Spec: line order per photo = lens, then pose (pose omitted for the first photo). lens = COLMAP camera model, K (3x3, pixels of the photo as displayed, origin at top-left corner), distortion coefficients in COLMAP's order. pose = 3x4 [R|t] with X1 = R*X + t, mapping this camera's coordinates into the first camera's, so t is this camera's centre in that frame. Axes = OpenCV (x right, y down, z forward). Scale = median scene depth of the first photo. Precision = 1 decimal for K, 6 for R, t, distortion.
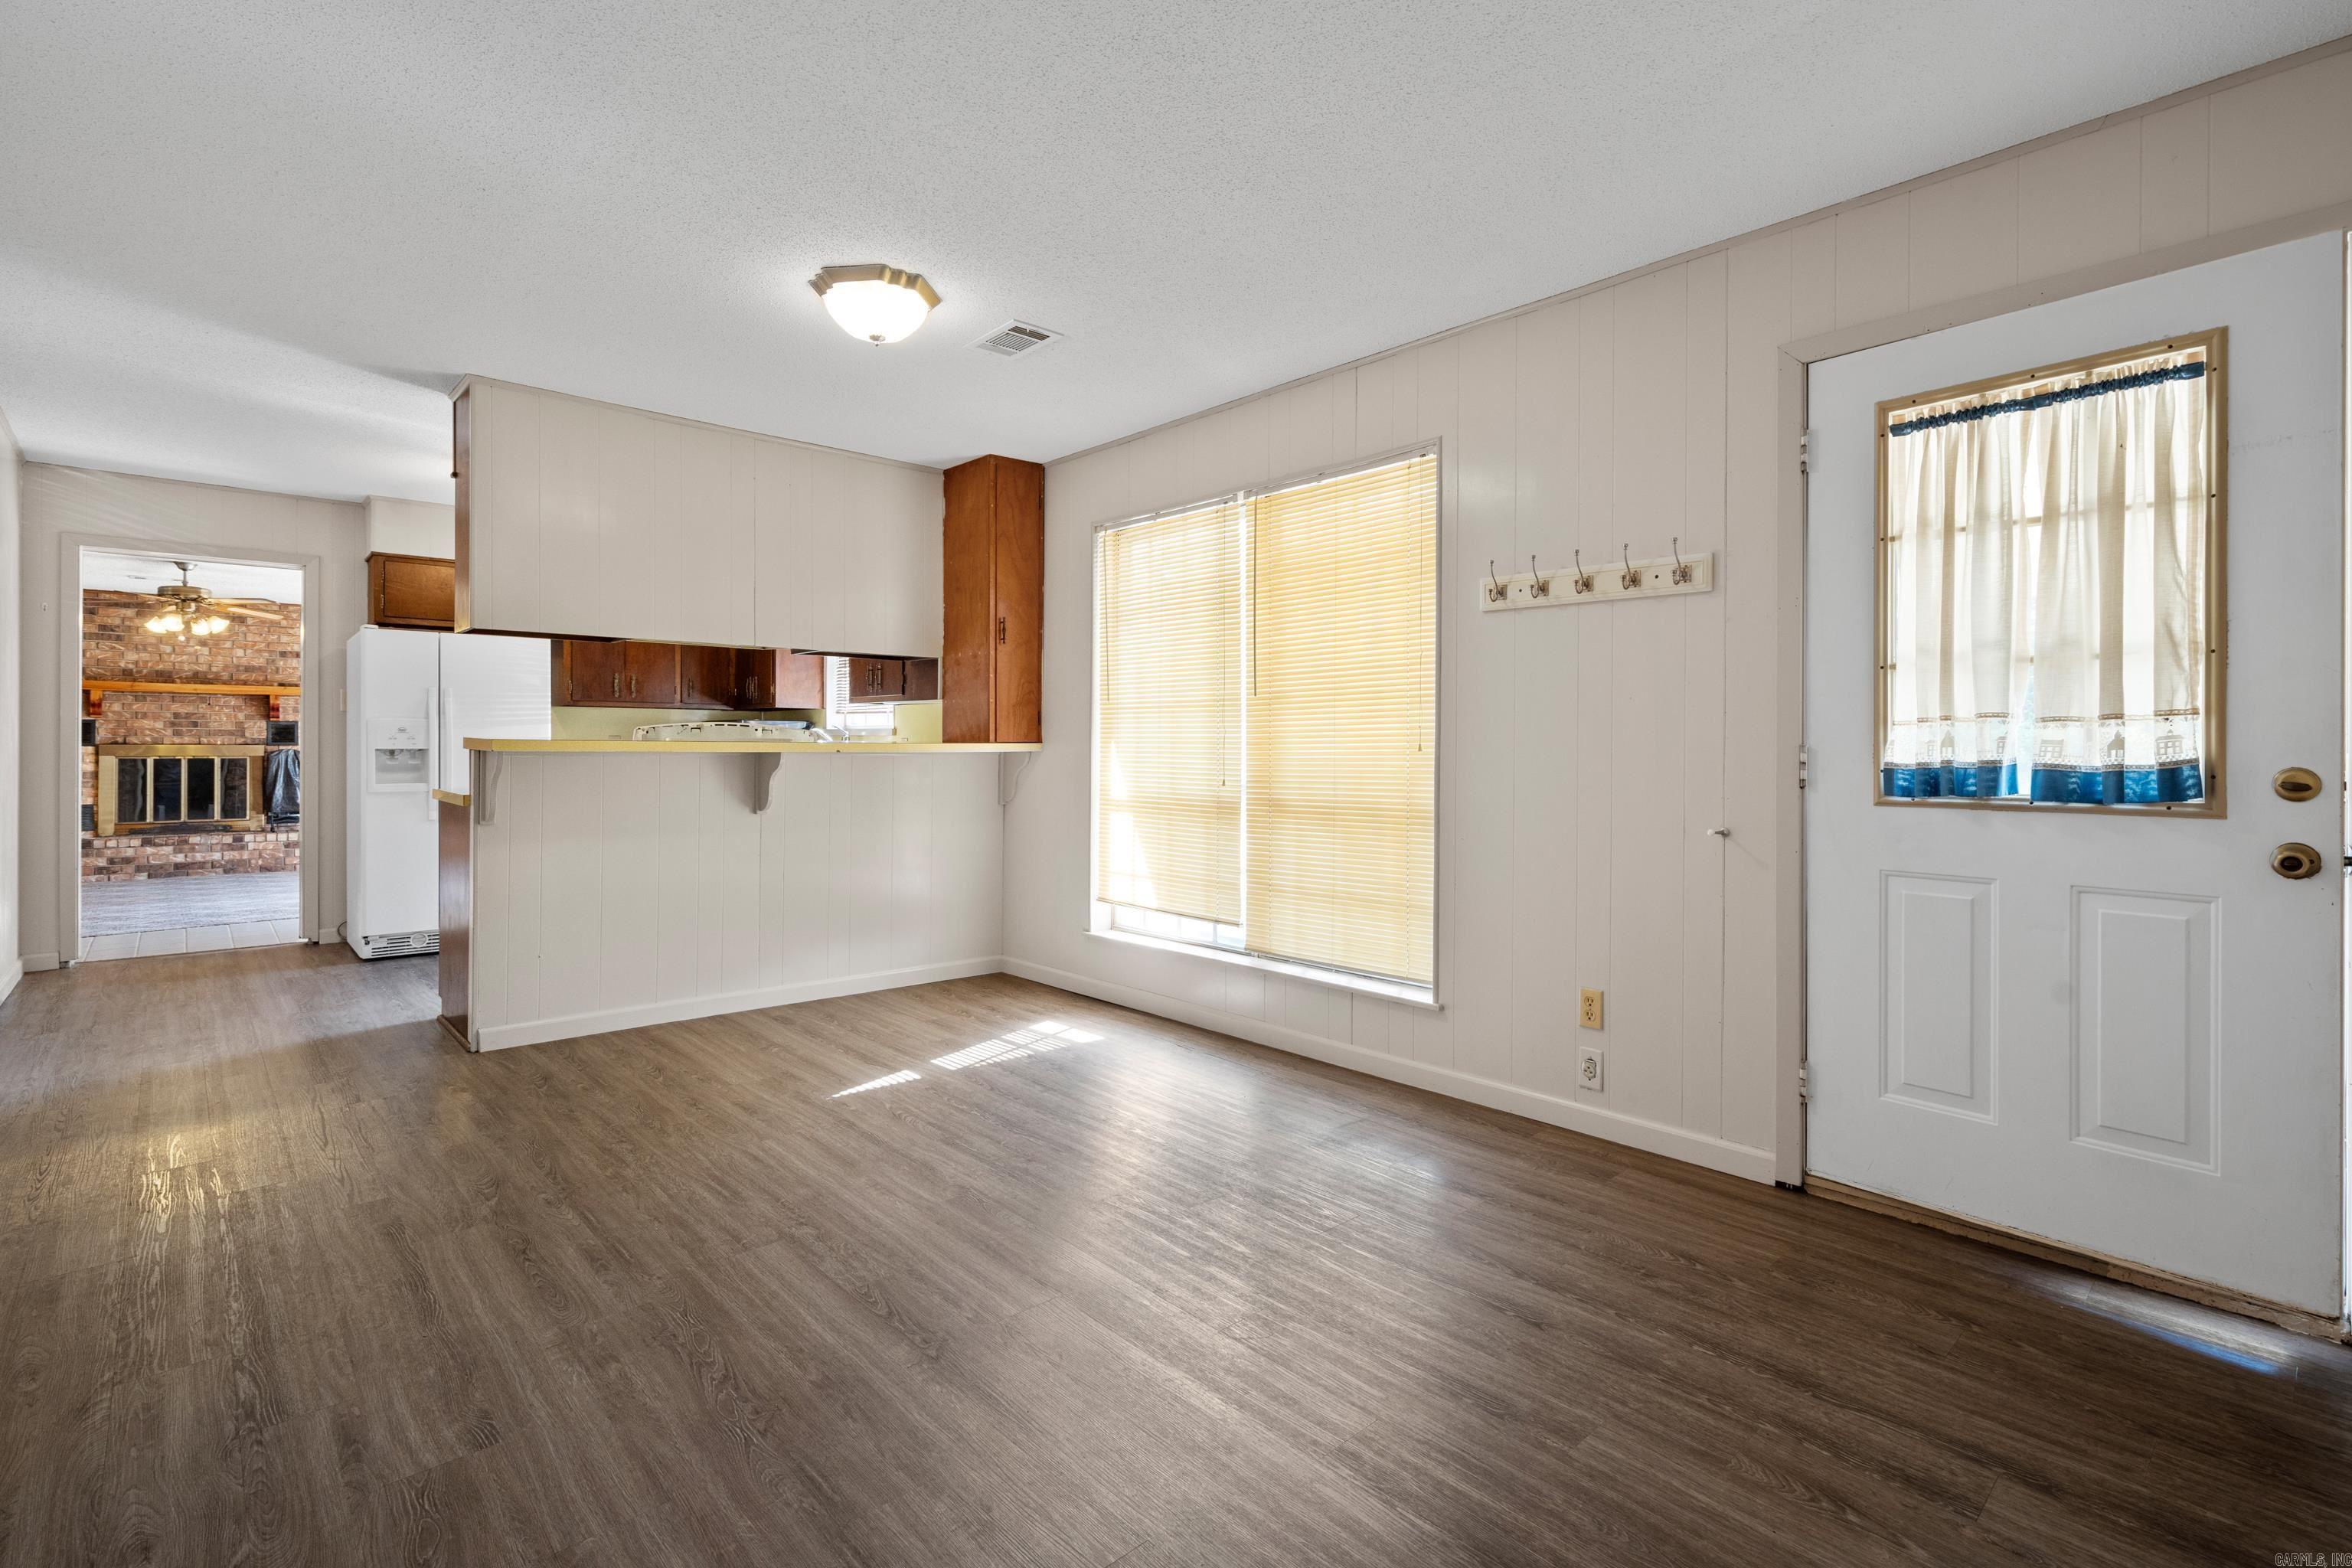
lens RADIAL K [[1081.7, 0, 1170.2], [0, 1081.7, 746.3], [0, 0, 1]] dist [0.000815, -0.000111]
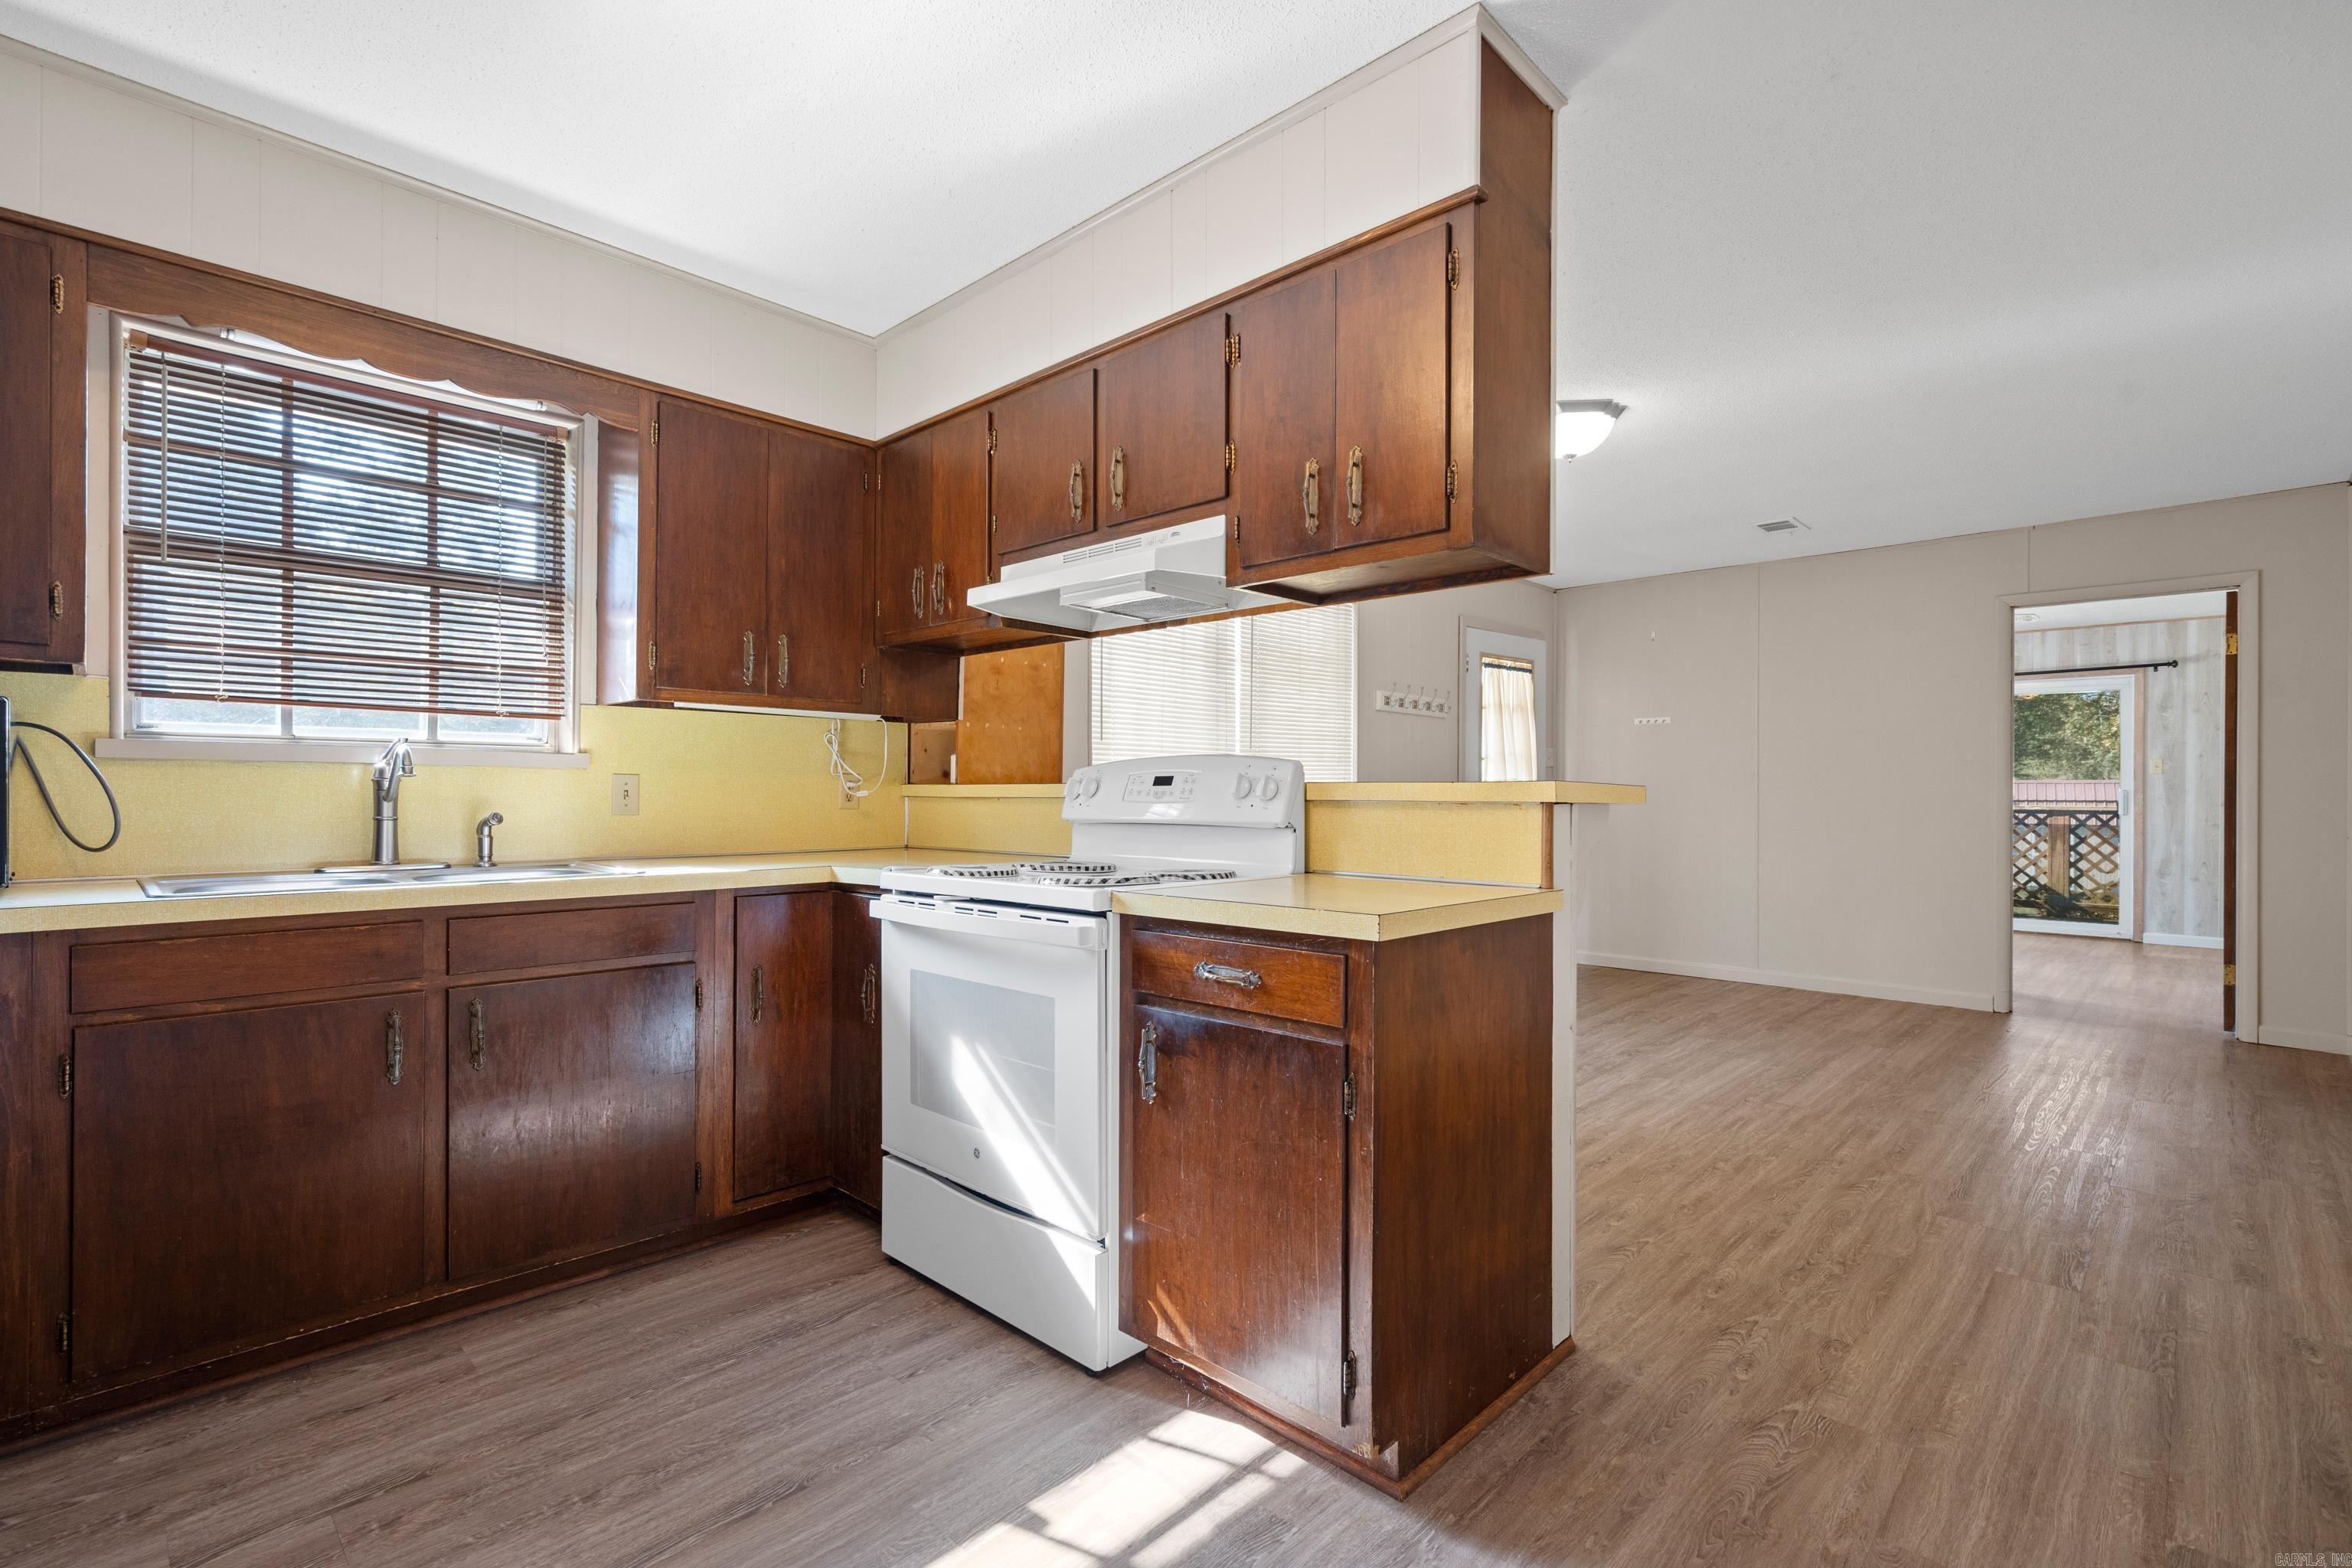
lens RADIAL K [[1064.1, 0, 1176.0], [0, 1064.1, 784.0], [0, 0, 1]] dist [0.001403, 0.000870]
pose [[-0.055062, -0.001872, 0.998481, -0.468593], [-0.005103, 0.999986, 0.001594, -0.003322], [-0.998470, -0.005008, -0.055071, 0.489675]]
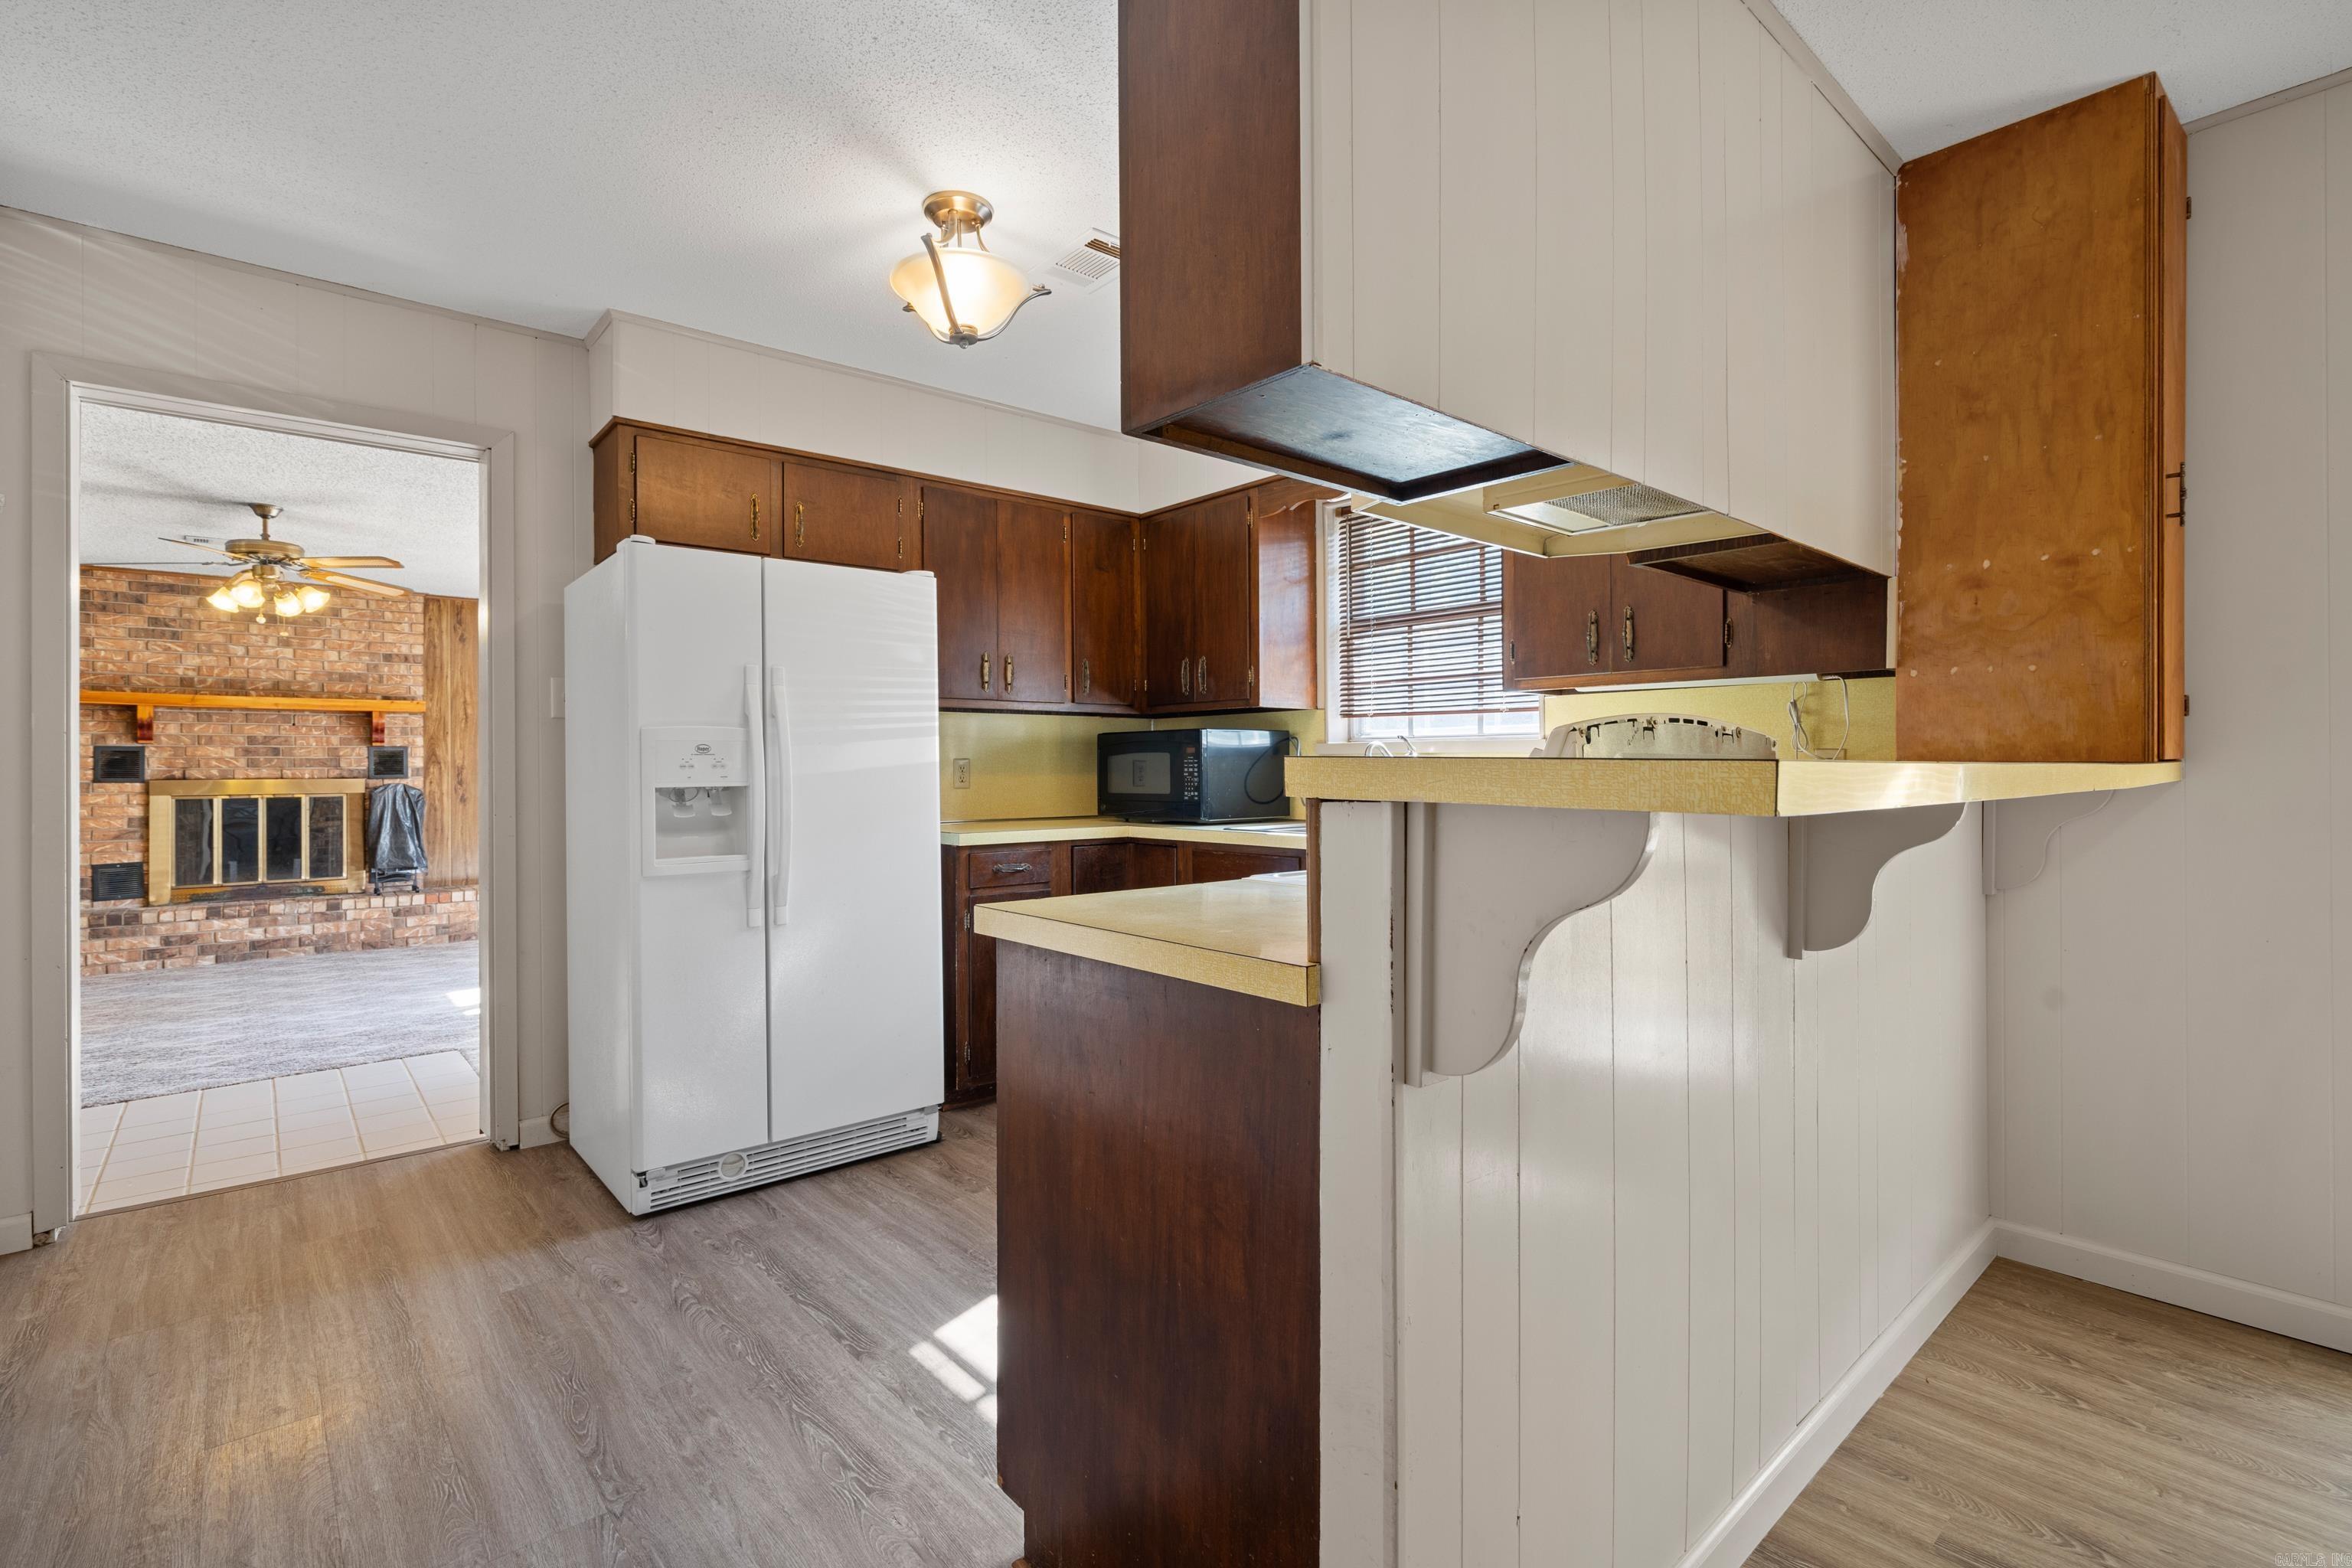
lens RADIAL K [[1071.6, 0, 1174.3], [0, 1071.6, 763.5], [0, 0, 1]] dist [-0.002338, 0.000256]
pose [[0.999562, -0.010641, -0.027616, -0.273093], [0.010514, 0.999934, -0.004711, -0.002313], [0.027664, 0.004419, 0.999607, 0.292342]]
